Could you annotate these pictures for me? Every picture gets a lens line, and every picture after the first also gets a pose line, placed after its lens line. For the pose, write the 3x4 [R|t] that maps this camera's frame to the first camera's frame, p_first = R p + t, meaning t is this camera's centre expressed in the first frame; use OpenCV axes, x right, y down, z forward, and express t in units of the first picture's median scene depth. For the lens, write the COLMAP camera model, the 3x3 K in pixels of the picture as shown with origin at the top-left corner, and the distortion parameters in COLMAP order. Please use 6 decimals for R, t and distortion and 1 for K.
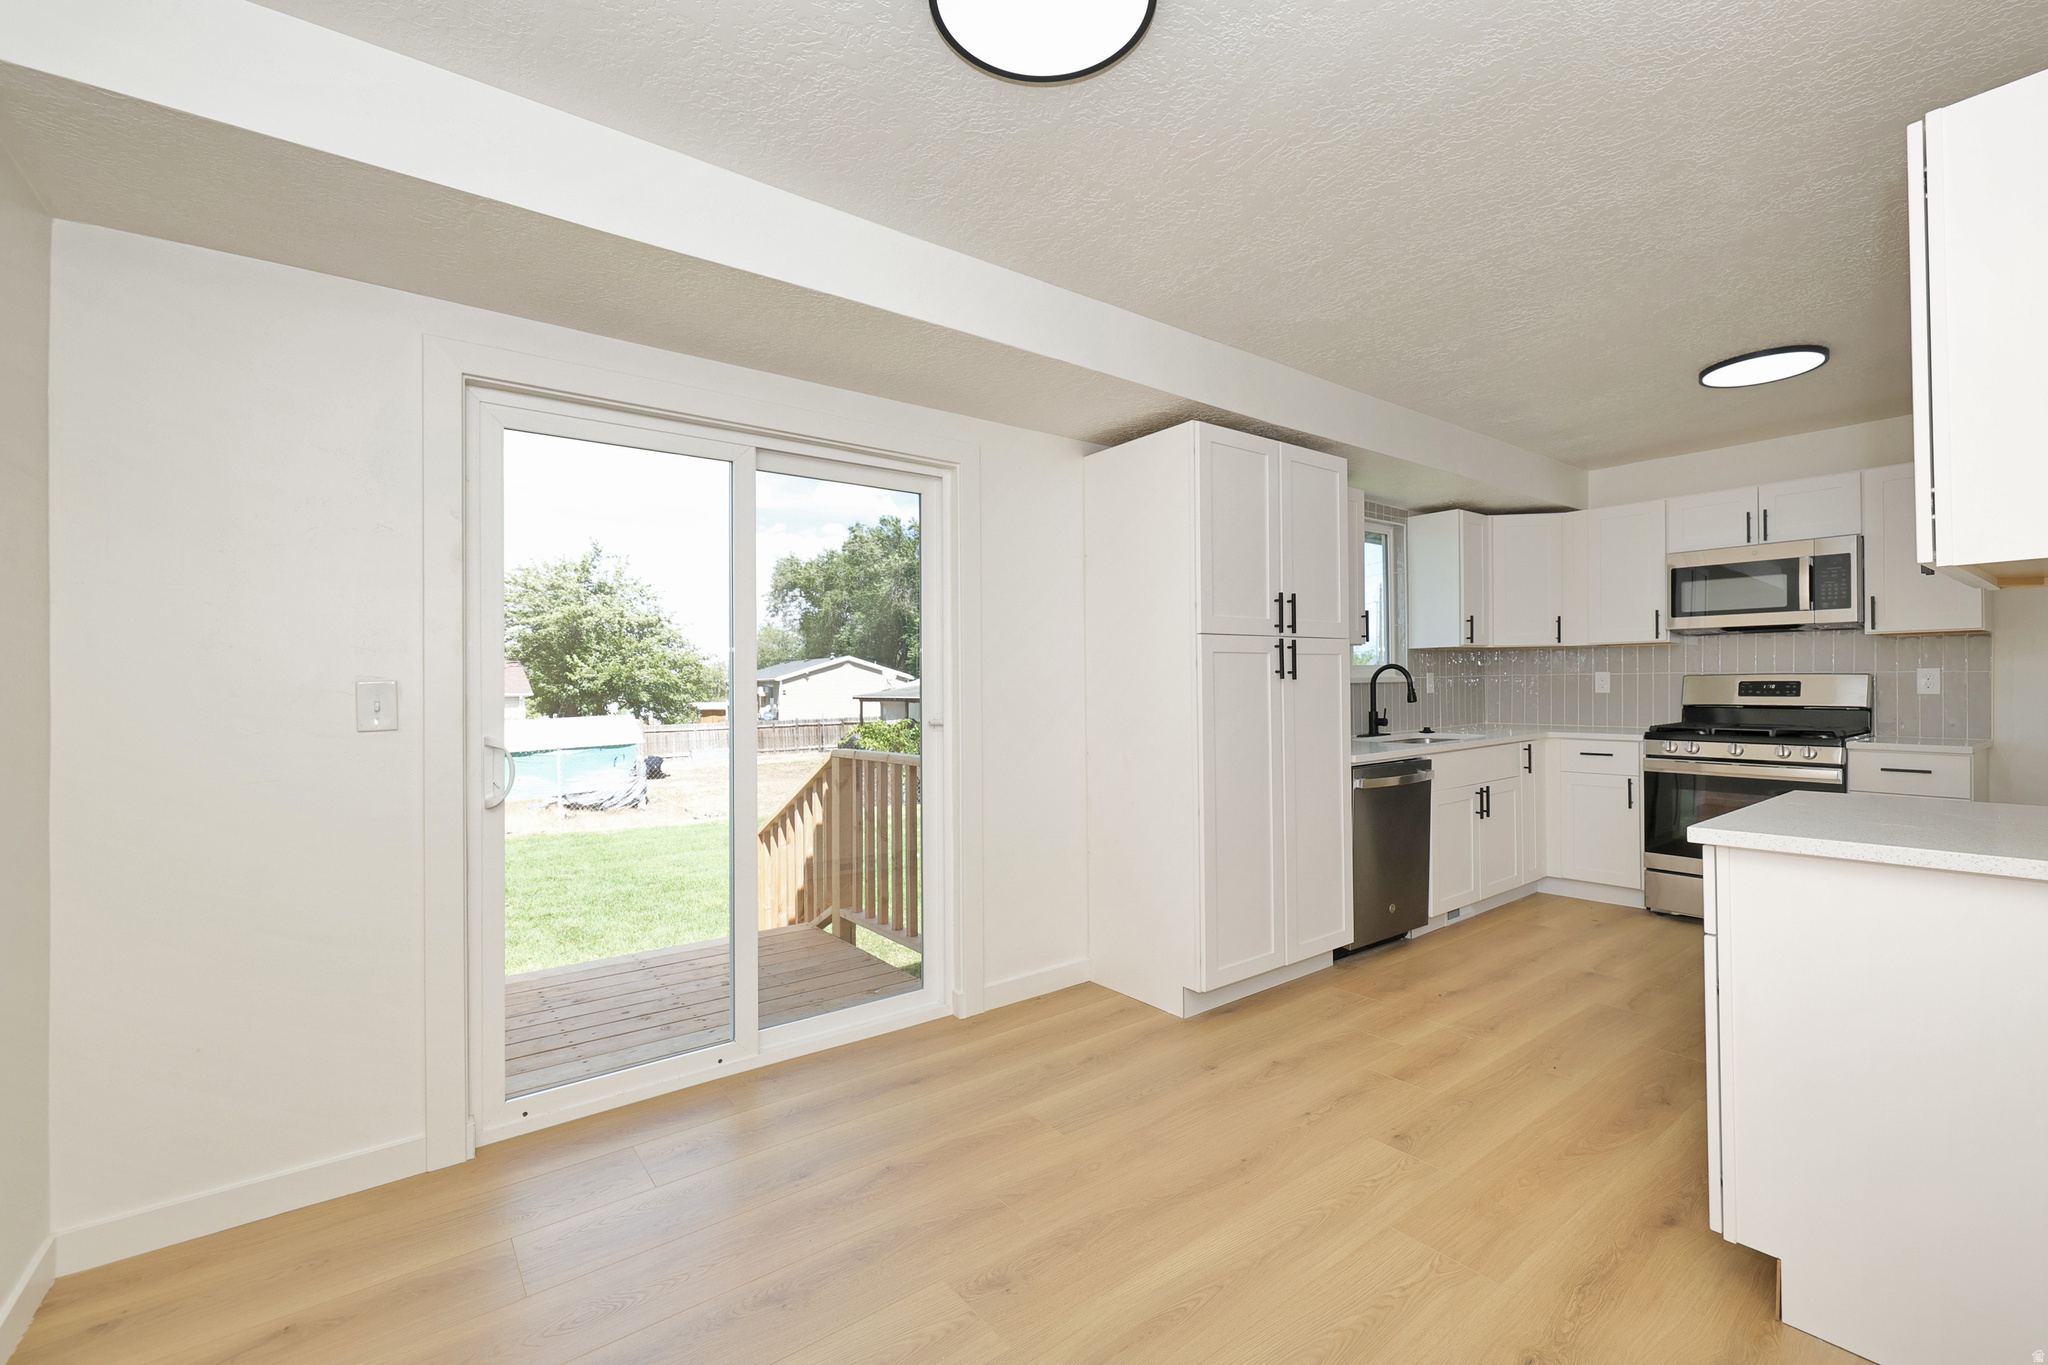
lens RADIAL K [[911.1, 0, 1038.9], [0, 911.1, 667.1], [0, 0, 1]] dist [-0.004530, 0.001347]
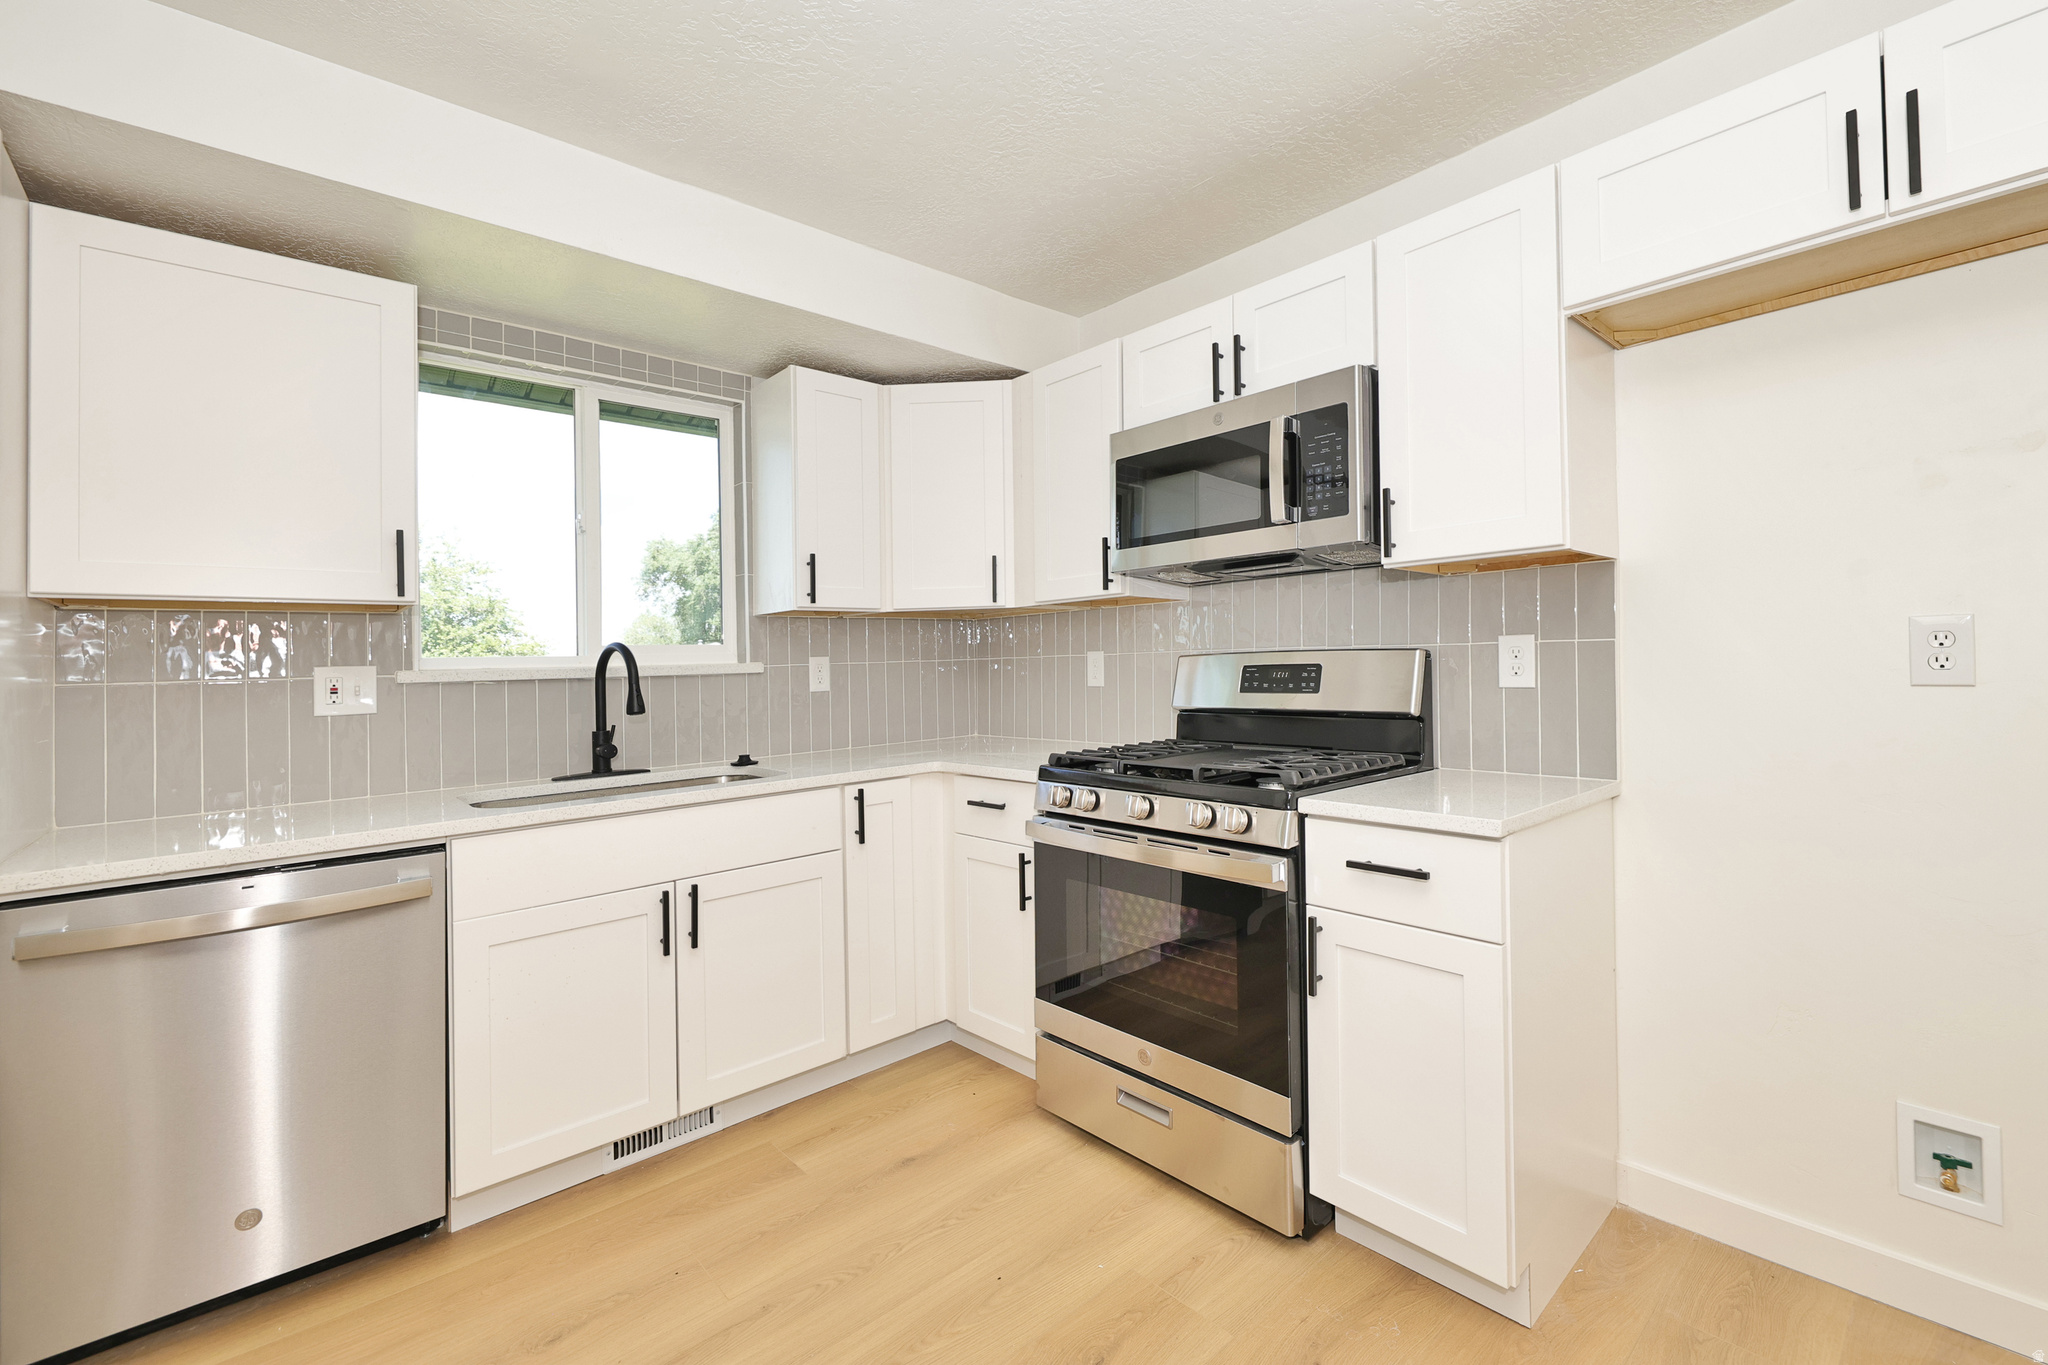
lens RADIAL K [[878.6, 0, 1059.9], [0, 878.6, 647.8], [0, 0, 1]] dist [-0.003547, 0.000780]
pose [[0.997553, -0.013137, 0.068663, 0.651505], [0.013353, 0.999907, -0.002696, 0.004955], [-0.068621, 0.003606, 0.997636, 0.500090]]
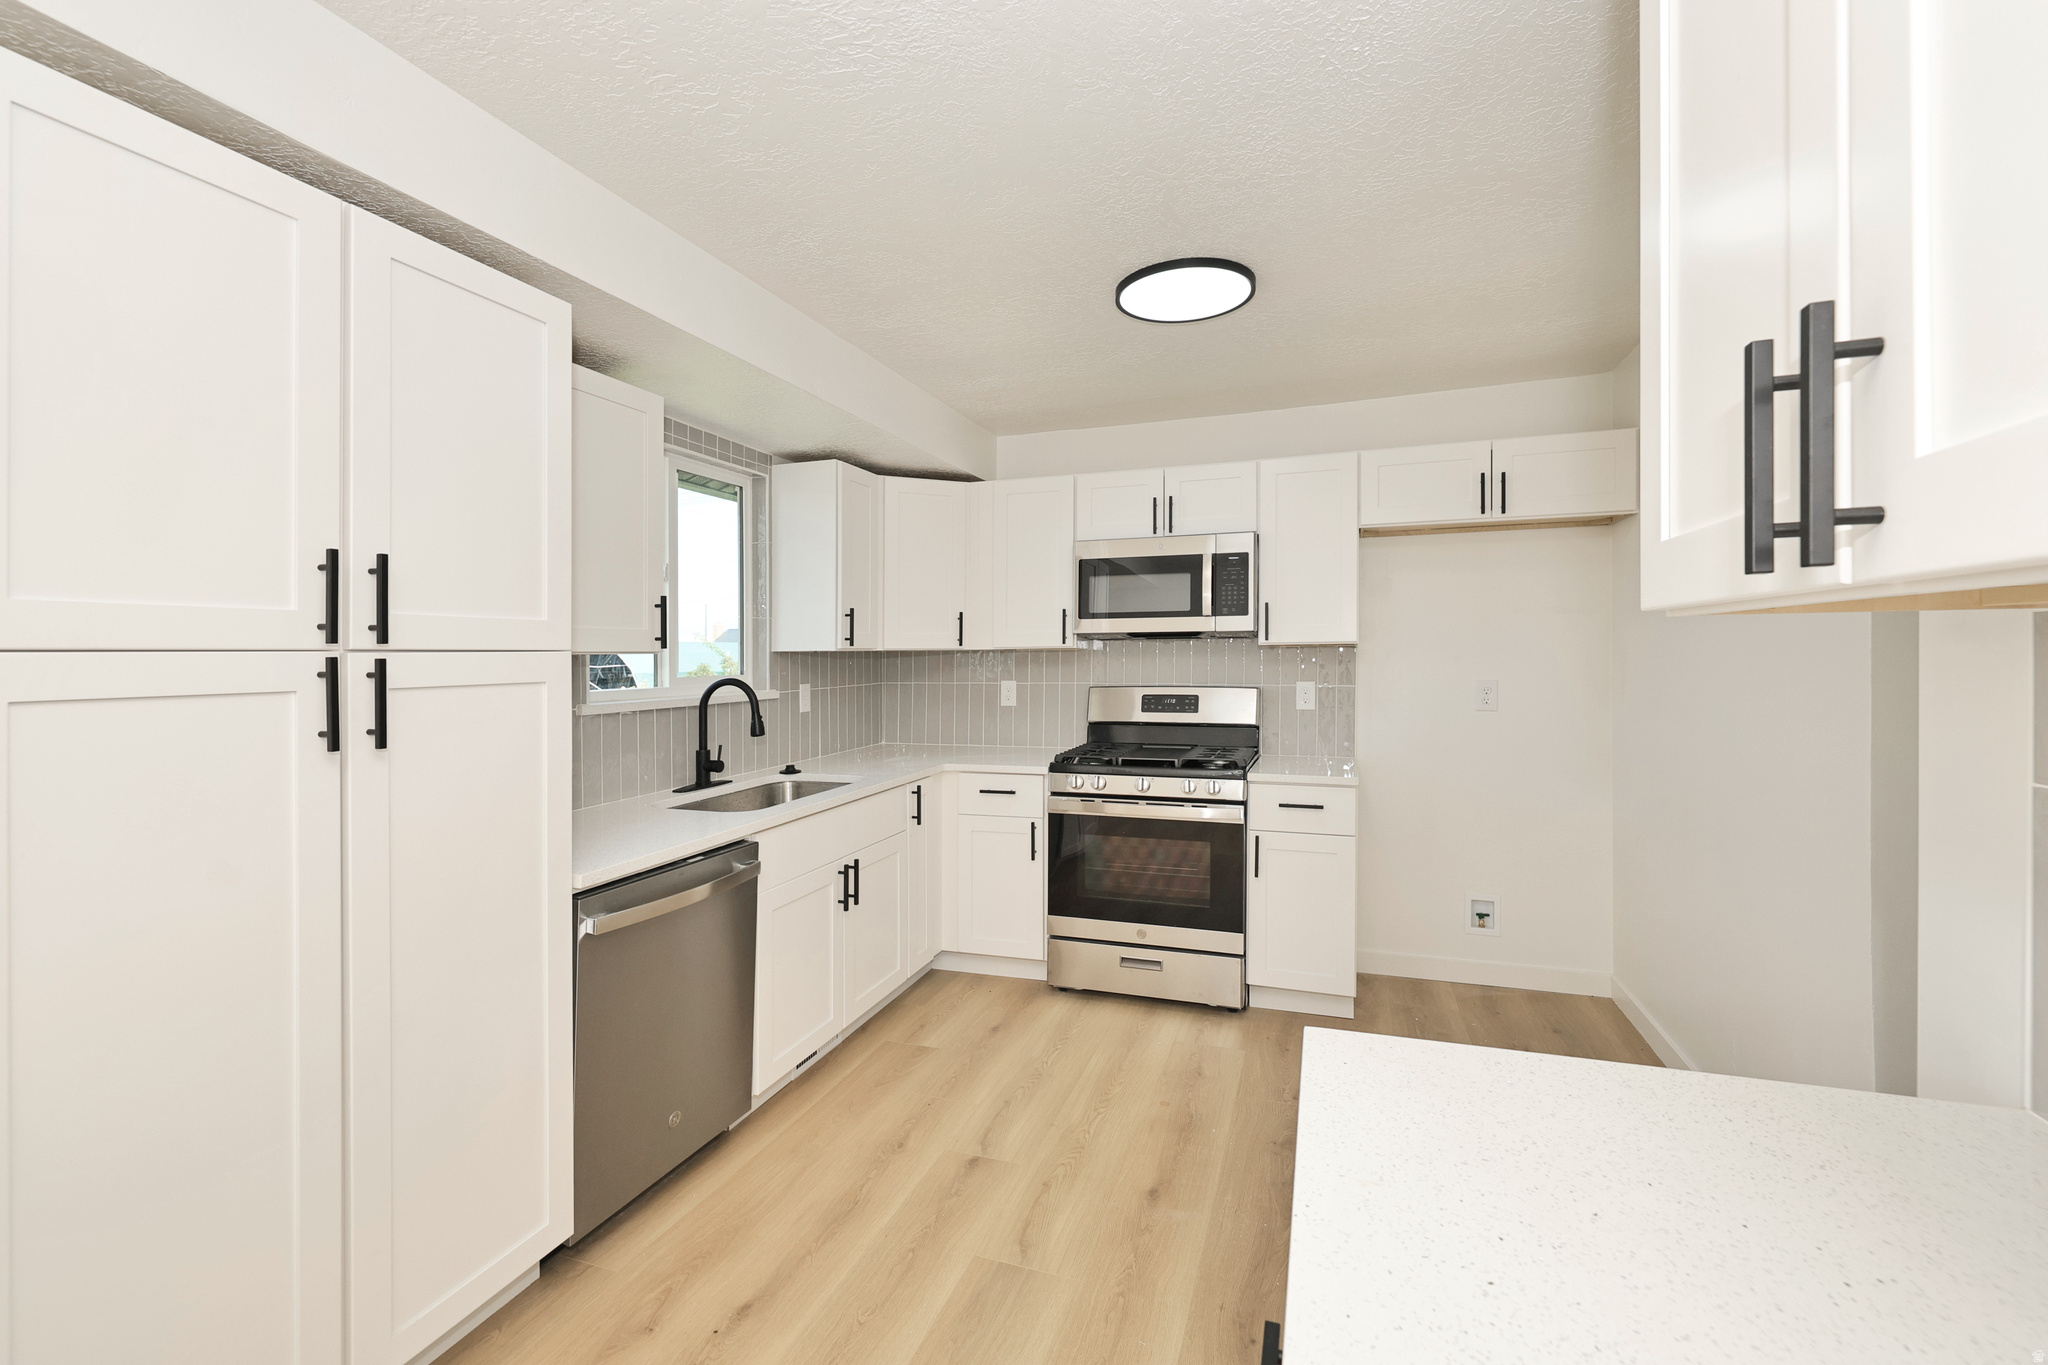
lens RADIAL K [[878.6, 0, 1038.8], [0, 878.6, 650.9], [0, 0, 1]] dist [-0.003547, 0.000780]
pose [[0.843064, 0.005922, 0.537781, 0.249201], [-0.010286, 0.999934, 0.005113, -0.030585], [-0.537715, -0.009843, 0.843069, 0.365285]]
